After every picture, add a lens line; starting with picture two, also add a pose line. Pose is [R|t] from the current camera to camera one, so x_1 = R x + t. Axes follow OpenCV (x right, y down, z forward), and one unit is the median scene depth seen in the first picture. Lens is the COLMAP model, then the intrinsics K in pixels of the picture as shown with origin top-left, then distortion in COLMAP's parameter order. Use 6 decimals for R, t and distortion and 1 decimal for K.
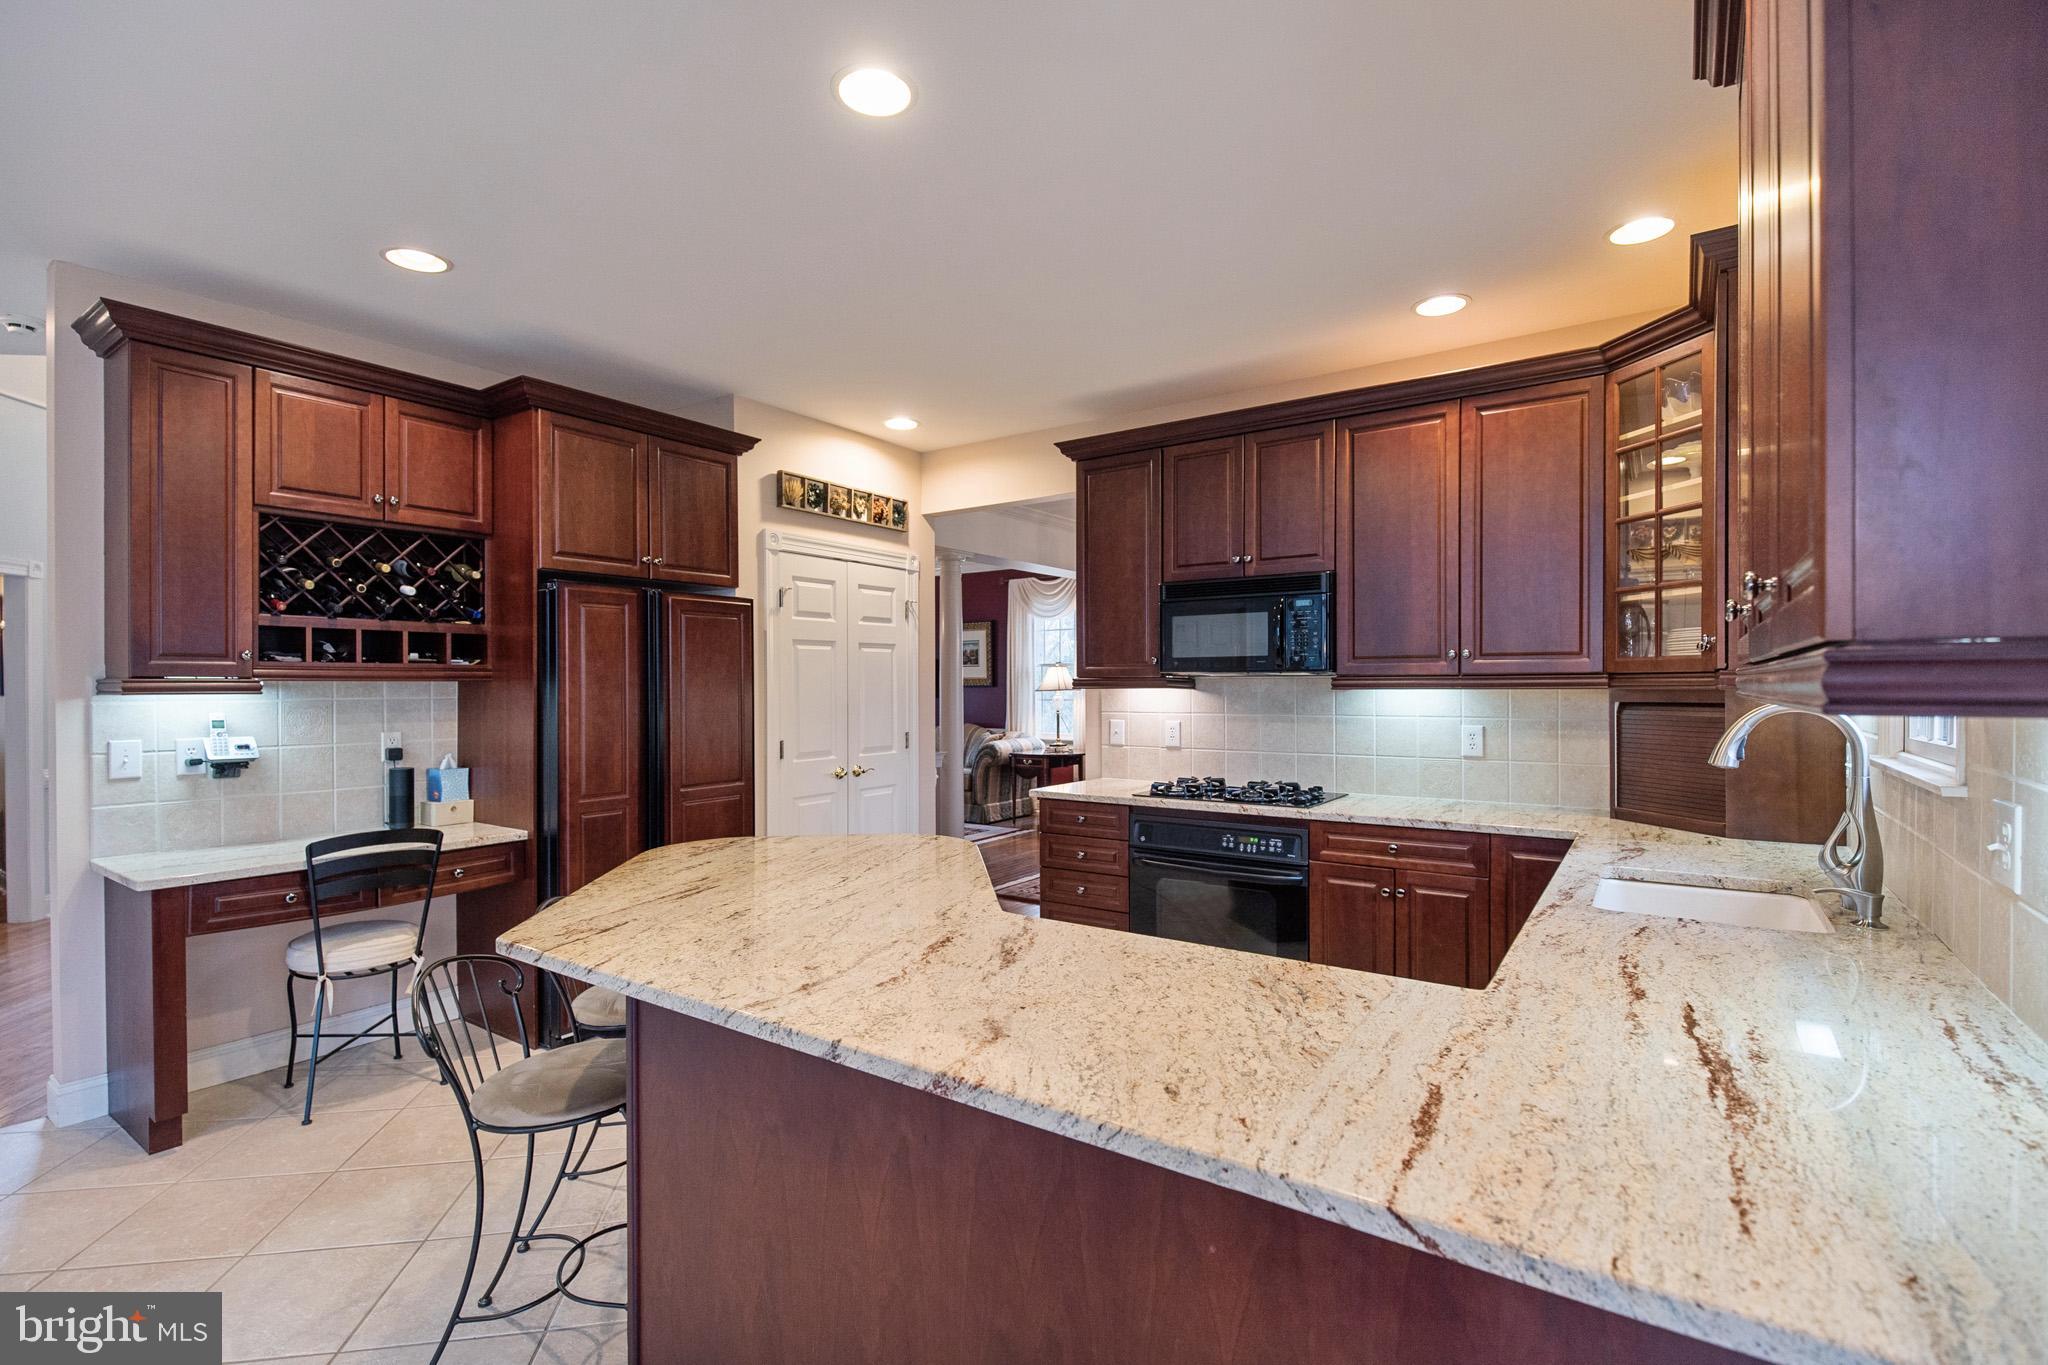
lens RADIAL K [[925.9, 0, 1024.0], [0, 925.9, 682.5], [0, 0, 1]] dist [-0.002001, -0.000030]
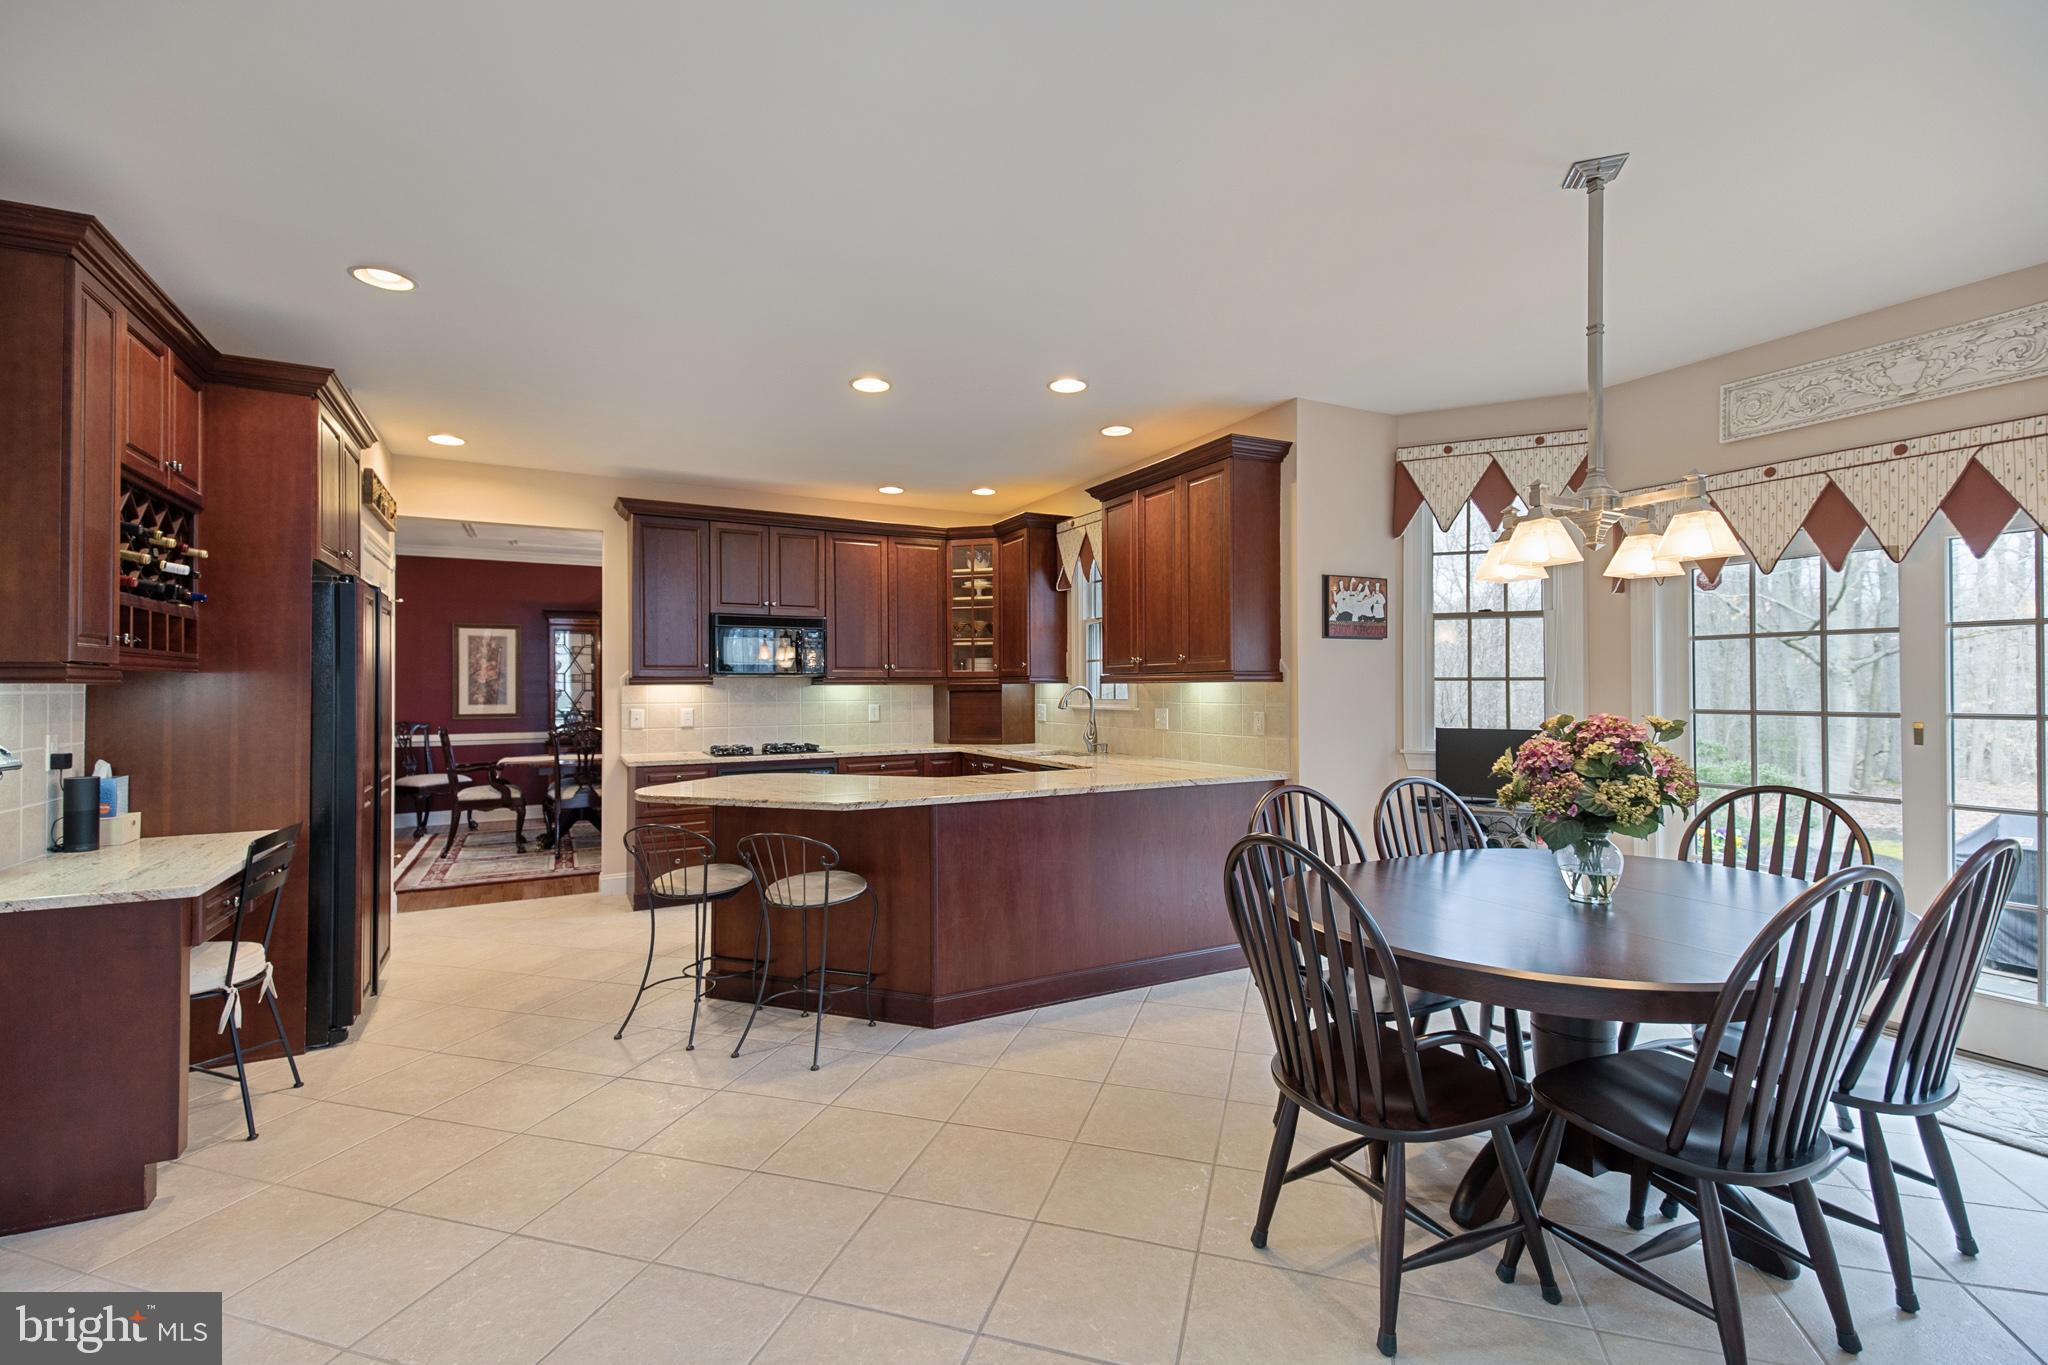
lens RADIAL K [[925.9, 0, 1024.0], [0, 925.9, 682.5], [0, 0, 1]] dist [-0.002001, -0.000030]
pose [[0.446277, 0.006456, 0.894872, -0.972587], [-0.002717, 0.999979, -0.005859, 0.010225], [-0.894891, 0.000184, 0.446285, -0.108343]]
